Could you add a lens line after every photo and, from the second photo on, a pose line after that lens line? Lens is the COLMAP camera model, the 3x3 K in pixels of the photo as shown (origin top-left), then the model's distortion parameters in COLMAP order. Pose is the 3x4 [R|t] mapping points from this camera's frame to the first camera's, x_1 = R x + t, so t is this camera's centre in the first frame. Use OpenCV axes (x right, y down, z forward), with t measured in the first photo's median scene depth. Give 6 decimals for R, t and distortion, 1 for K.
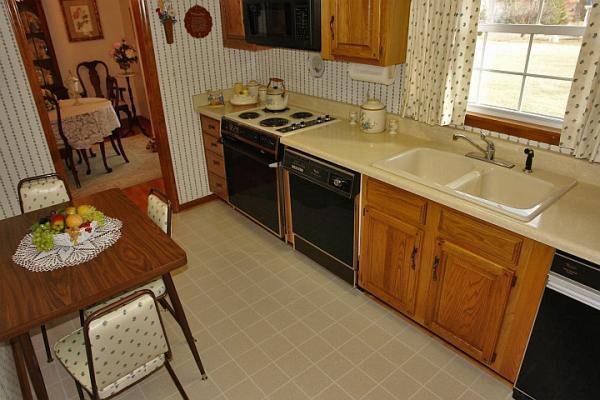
lens RADIAL K [[408.7, 0, 298.6], [0, 408.7, 201.3], [0, 0, 1]] dist [-0.066057, 0.001807]
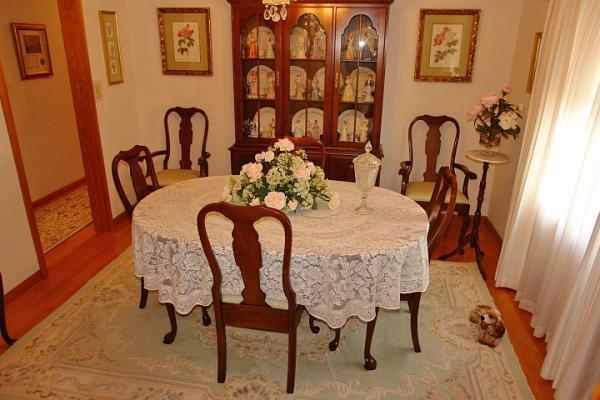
lens RADIAL K [[408.7, 0, 296.8], [0, 408.7, 198.0], [0, 0, 1]] dist [-0.066057, 0.001807]
pose [[0.660927, 0.297160, -0.689109, -0.213094], [-0.353897, 0.933162, 0.062977, -0.207448], [0.661764, 0.202250, 0.721916, 0.462687]]
